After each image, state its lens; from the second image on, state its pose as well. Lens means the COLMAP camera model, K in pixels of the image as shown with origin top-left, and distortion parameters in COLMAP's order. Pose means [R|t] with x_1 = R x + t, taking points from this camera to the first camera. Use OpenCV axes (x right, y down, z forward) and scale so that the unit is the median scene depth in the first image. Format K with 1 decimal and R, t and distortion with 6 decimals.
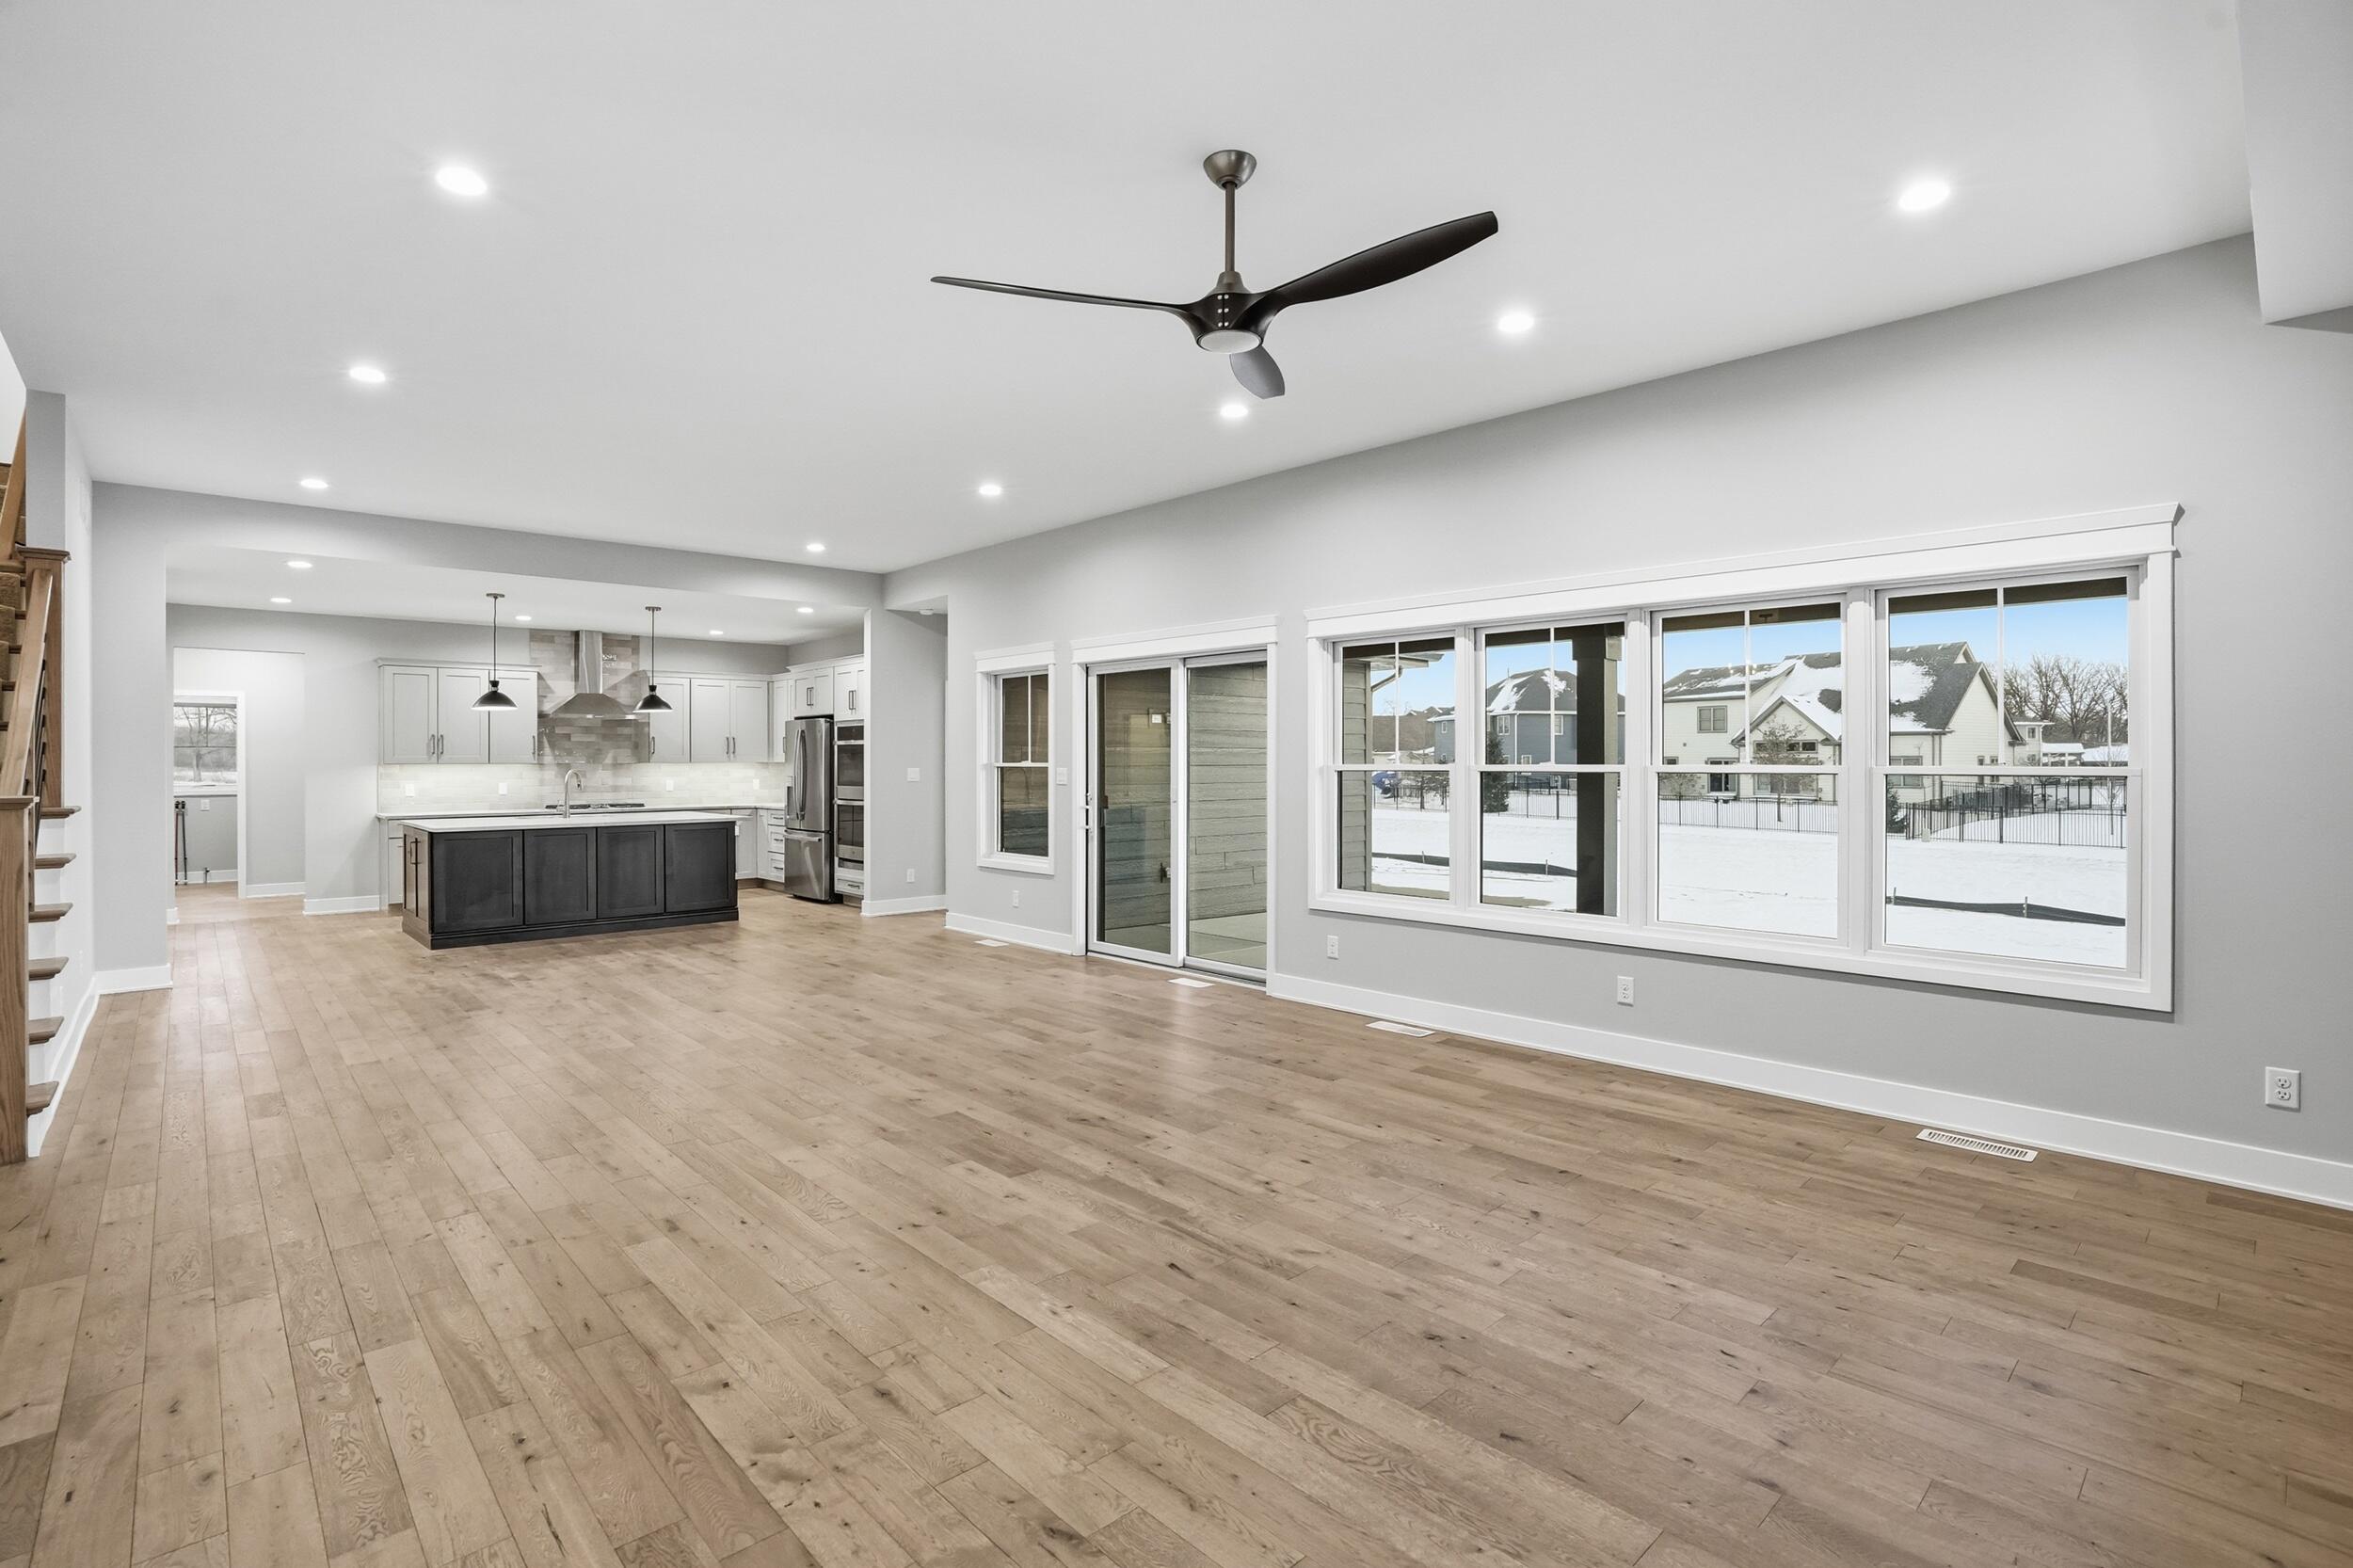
lens RADIAL K [[1102.9, 0, 1162.1], [0, 1102.9, 767.8], [0, 0, 1]] dist [-0.058438, 0.018106]
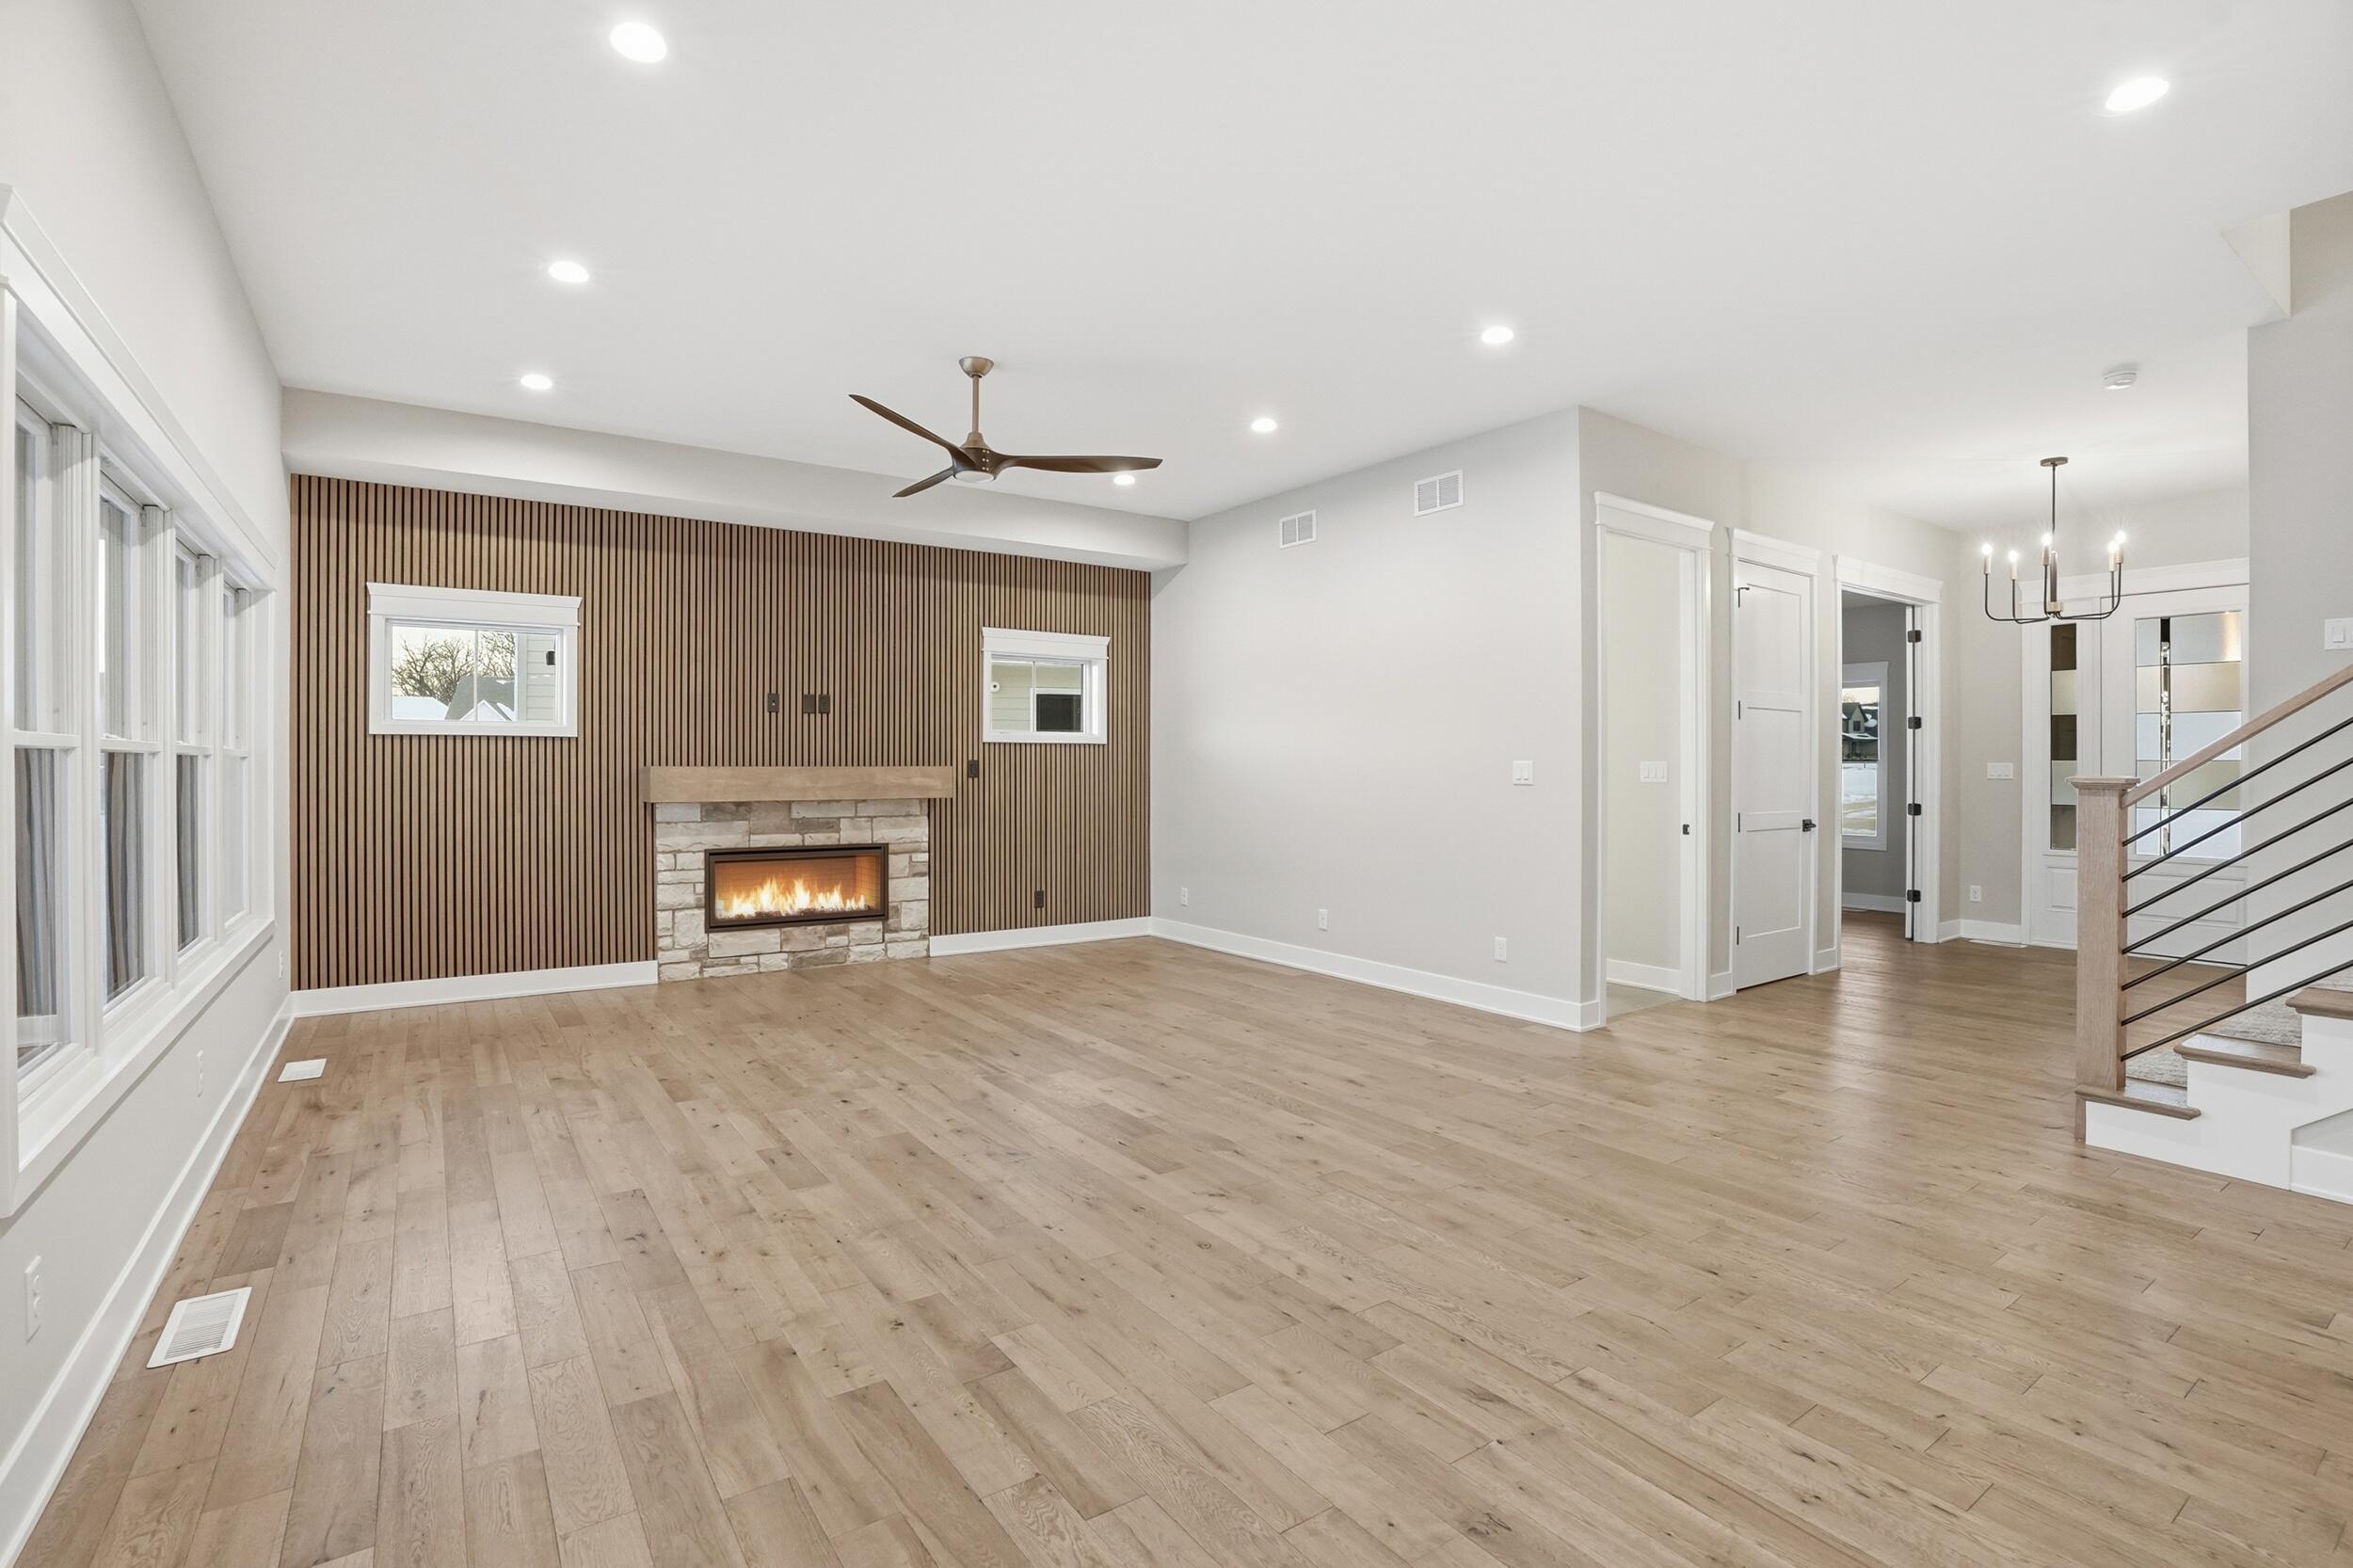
lens RADIAL K [[1102.9, 0, 1166.7], [0, 1102.9, 773.7], [0, 0, 1]] dist [-0.058438, 0.018106]
pose [[-0.990307, -0.000334, 0.138894, -0.161202], [0.001182, 0.999941, 0.010833, 0.005923], [-0.138890, 0.010892, -0.990248, 0.945532]]
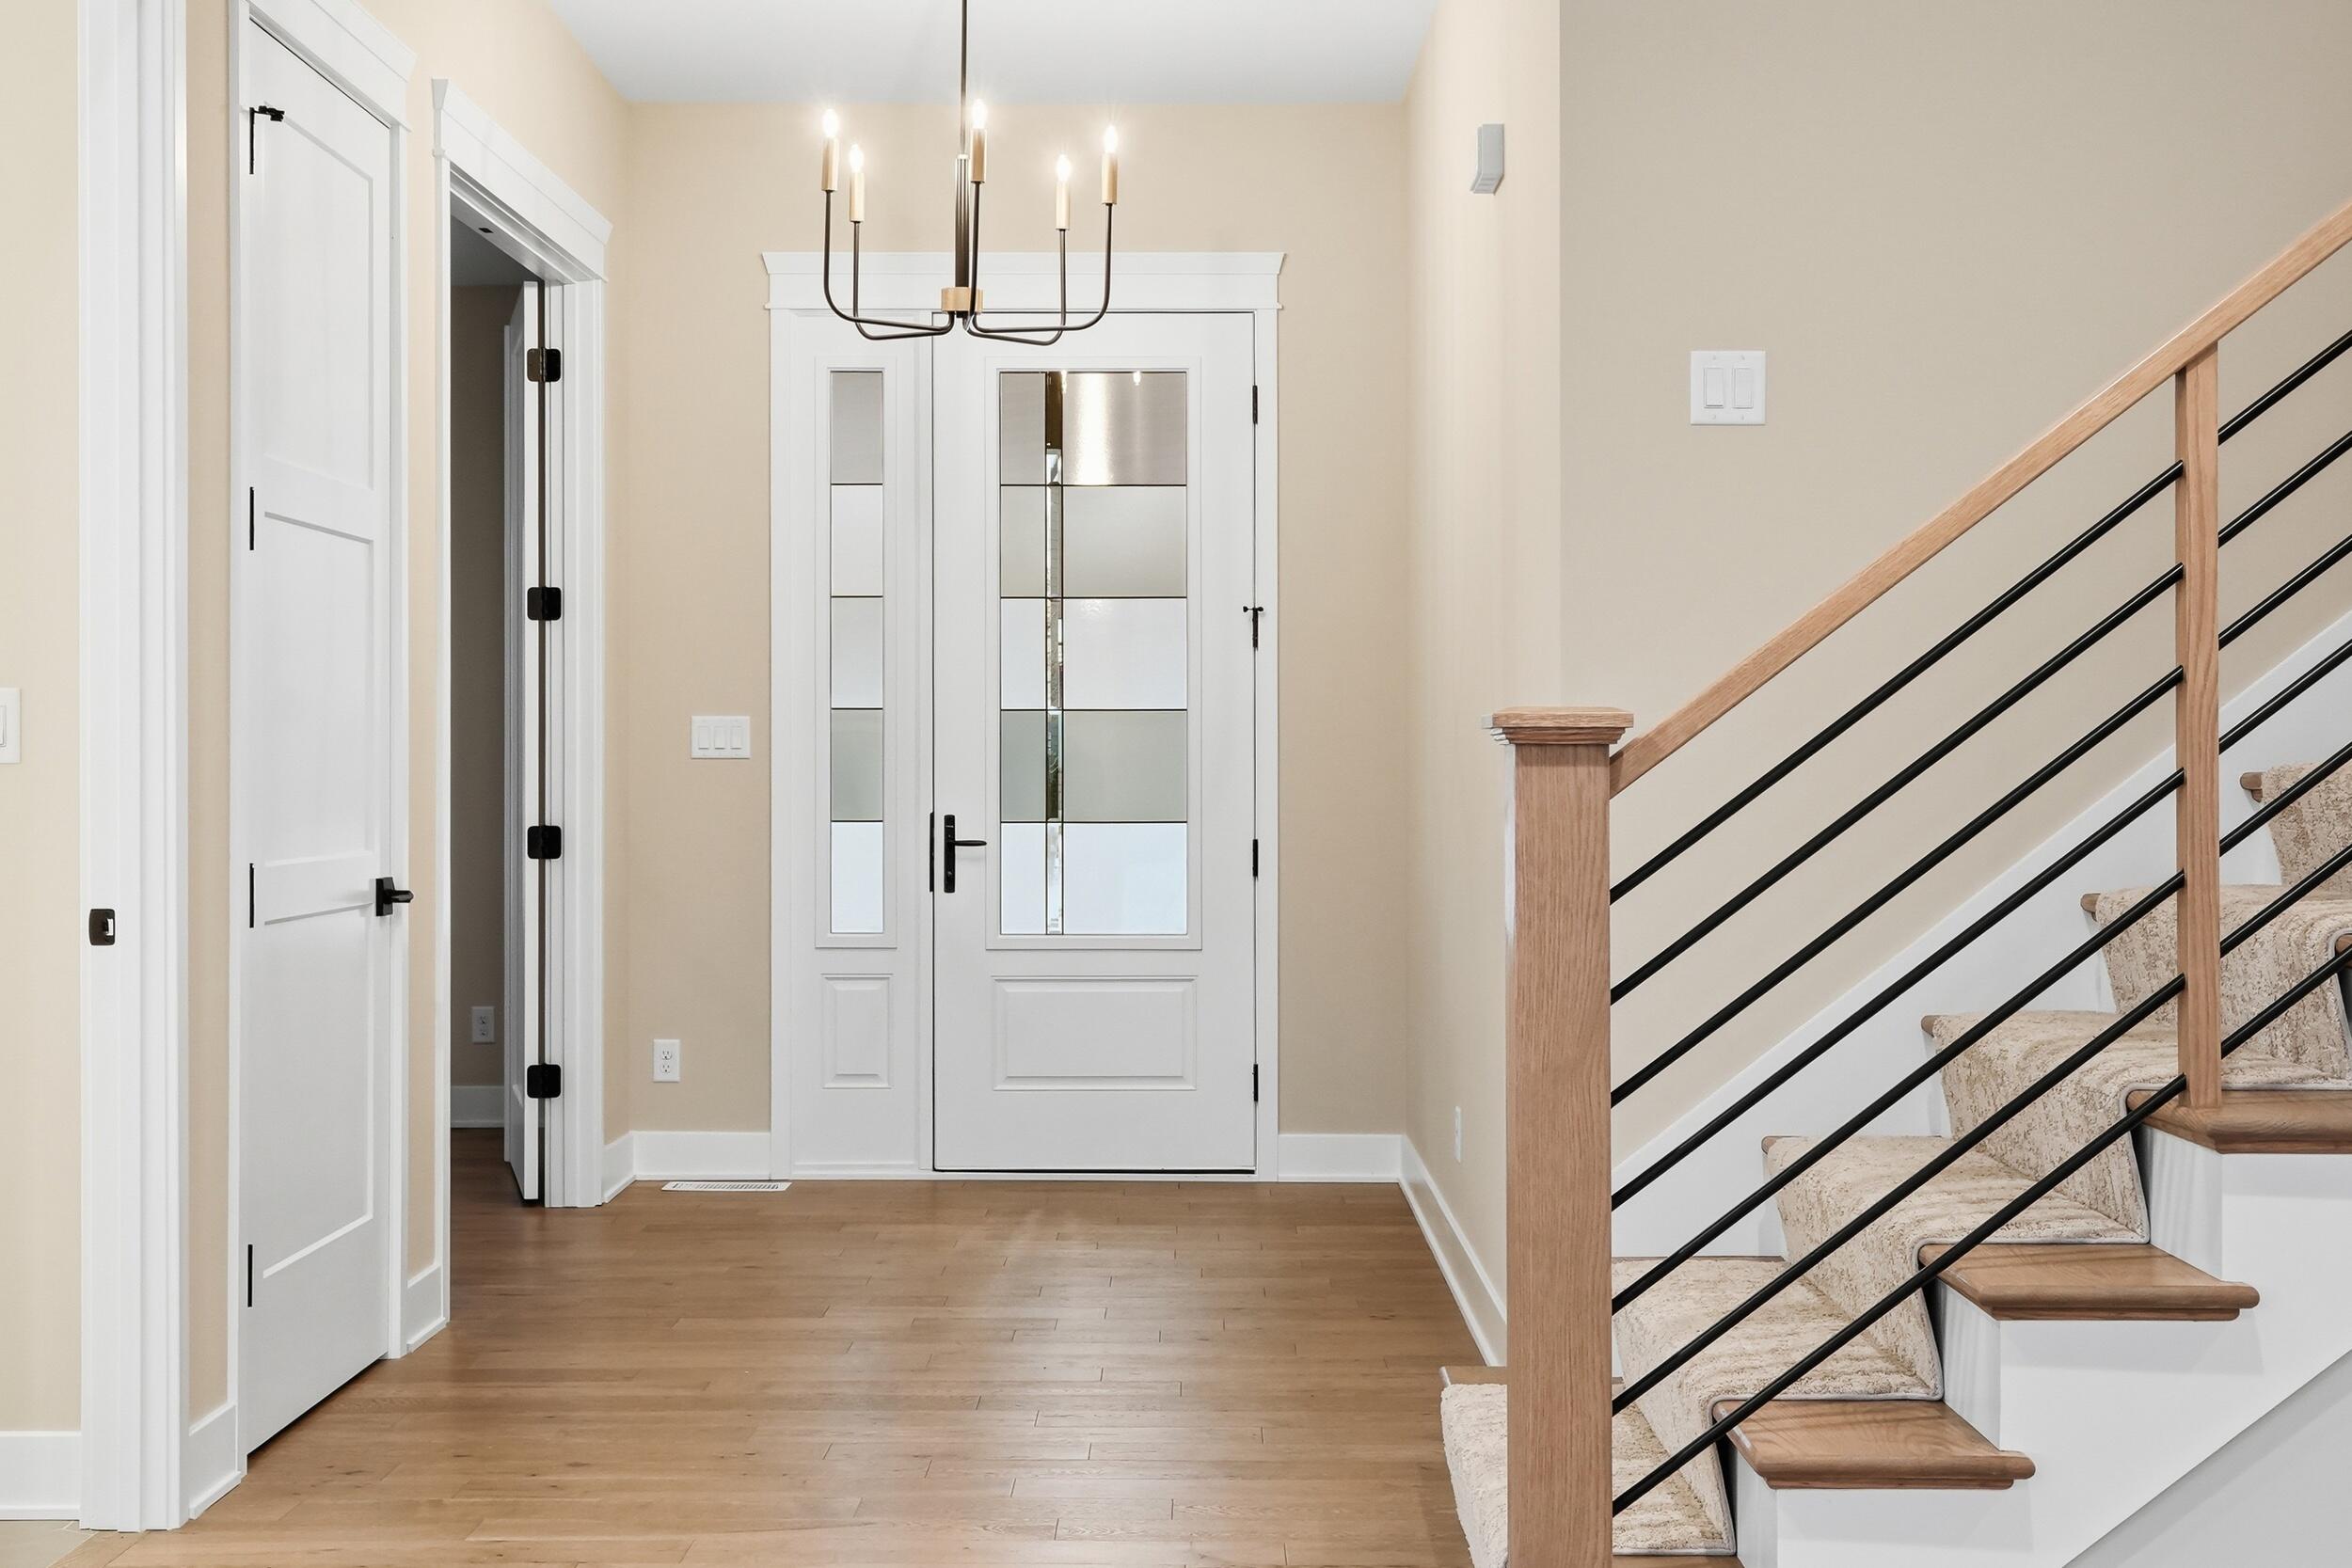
lens RADIAL K [[2885.0, 0, 1176.8], [0, 2885.0, 767.8], [0, 0, 1]] dist [0.012615, 0.000000]
pose [[-0.679885, 0.005112, -0.733301, -0.143343], [0.000267, 0.999977, 0.006723, 0.018166], [0.733319, 0.004375, -0.679871, 0.693057]]
